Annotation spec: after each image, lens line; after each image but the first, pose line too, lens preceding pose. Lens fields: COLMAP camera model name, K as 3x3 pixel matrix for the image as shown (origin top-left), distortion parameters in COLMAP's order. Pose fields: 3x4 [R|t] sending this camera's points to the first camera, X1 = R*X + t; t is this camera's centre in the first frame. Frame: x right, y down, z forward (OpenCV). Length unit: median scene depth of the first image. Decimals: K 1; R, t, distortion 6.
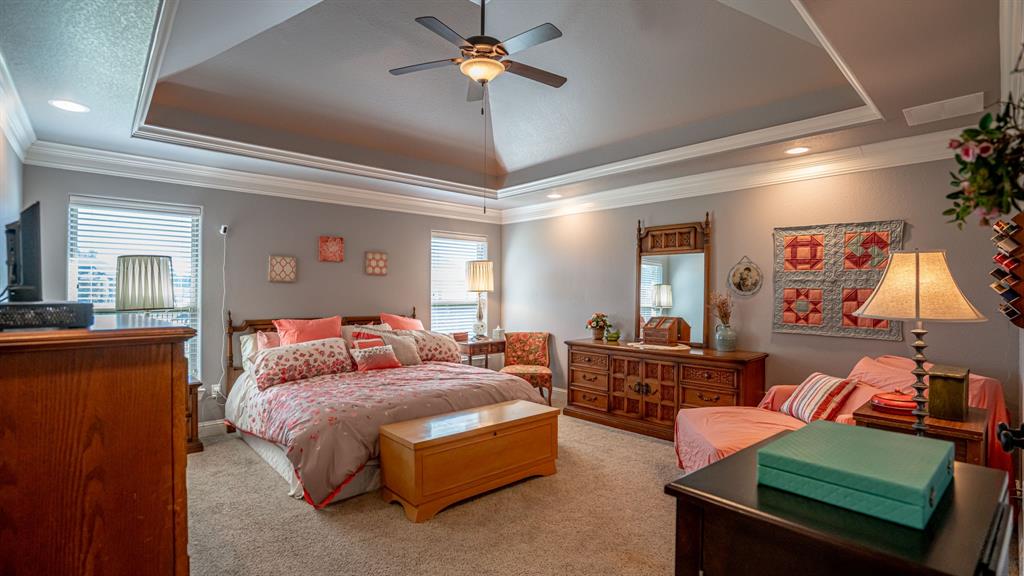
lens RADIAL K [[472.1, 0, 509.6], [0, 472.1, 291.4], [0, 0, 1]] dist [-0.063509, 0.025704]
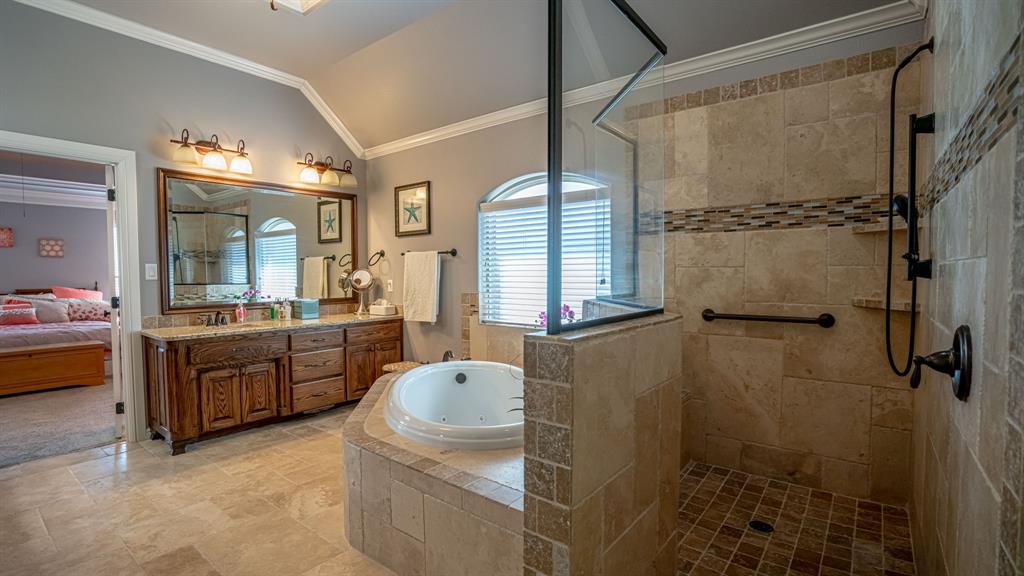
lens RADIAL K [[468.0, 0, 500.8], [0, 468.0, 295.3], [0, 0, 1]] dist [-0.045149, 0.019432]
pose [[0.988883, -0.015914, 0.147844, 0.917626], [0.008799, 0.998777, 0.048650, 0.024173], [-0.148438, -0.046808, 0.987813, -0.524893]]
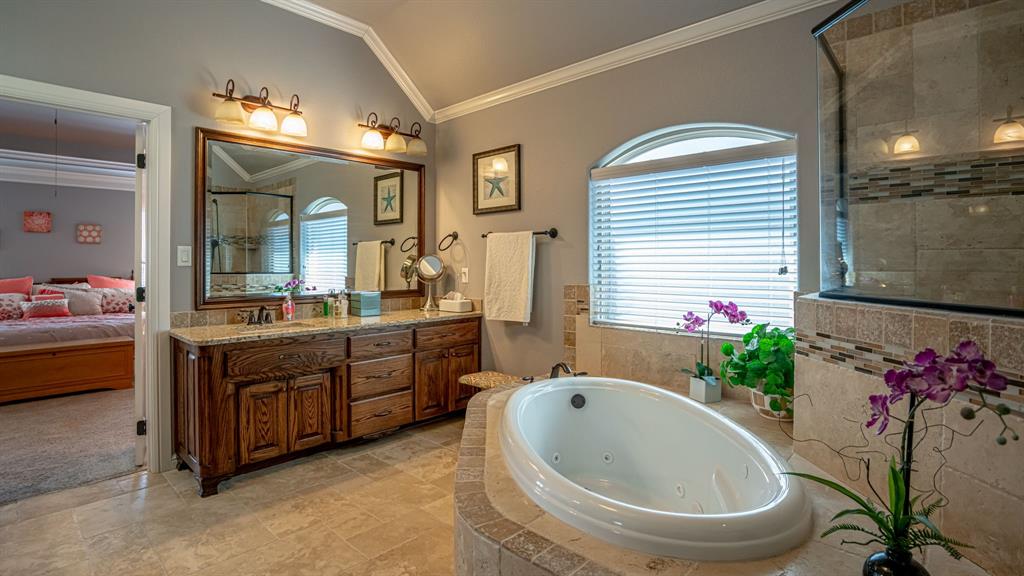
lens RADIAL K [[493.7, 0, 498.6], [0, 493.7, 261.2], [0, 0, 1]] dist [-0.059839, 0.023694]
pose [[0.997958, -0.008109, 0.063349, 0.828651], [0.008397, 0.999956, -0.004291, 0.030029], [-0.063312, 0.004814, 0.997982, -0.342692]]
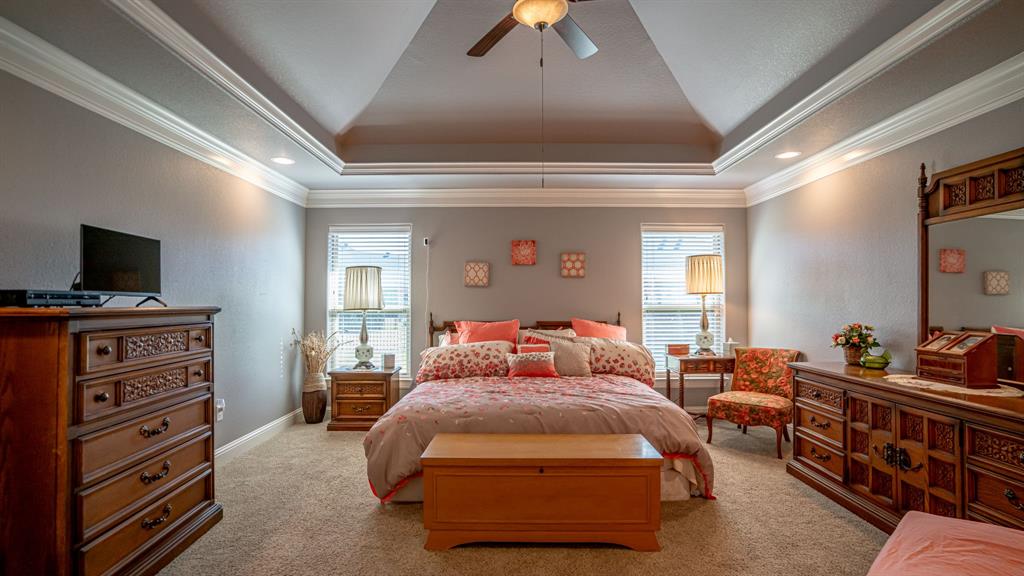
lens RADIAL K [[472.1, 0, 509.6], [0, 472.1, 291.4], [0, 0, 1]] dist [-0.063509, 0.025704]
pose [[0.736413, -0.020623, -0.676218, 0.314153], [0.004459, 0.999662, -0.025631, 0.020297], [0.676518, 0.015860, 0.736256, 0.274674]]
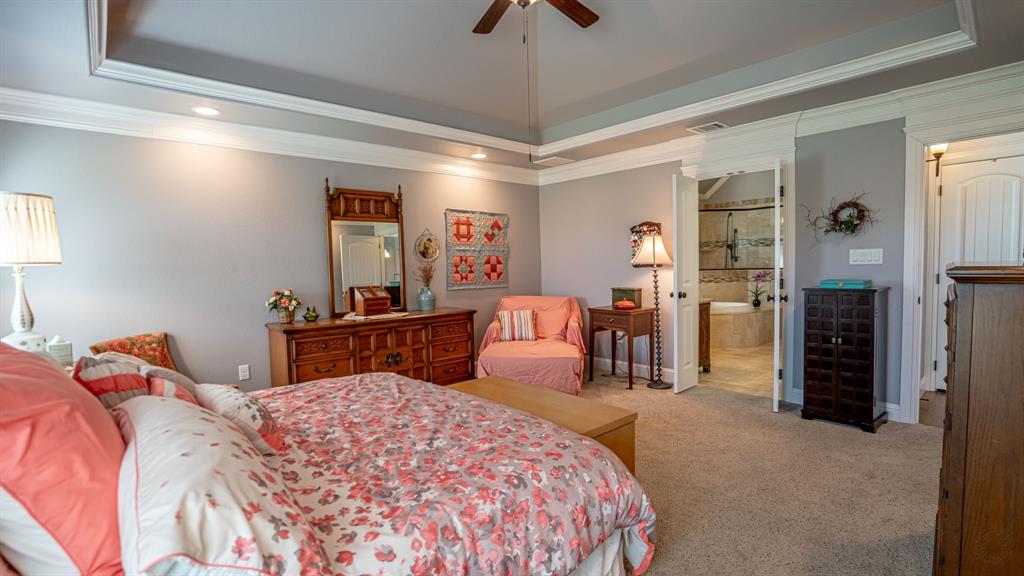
lens RADIAL K [[471.1, 0, 513.8], [0, 471.1, 289.0], [0, 0, 1]] dist [-0.074340, 0.026828]
pose [[0.005857, -0.057436, 0.998332, -0.666149], [0.023444, 0.998083, 0.057284, 0.013401], [-0.999708, 0.023069, 0.007192, 0.741110]]
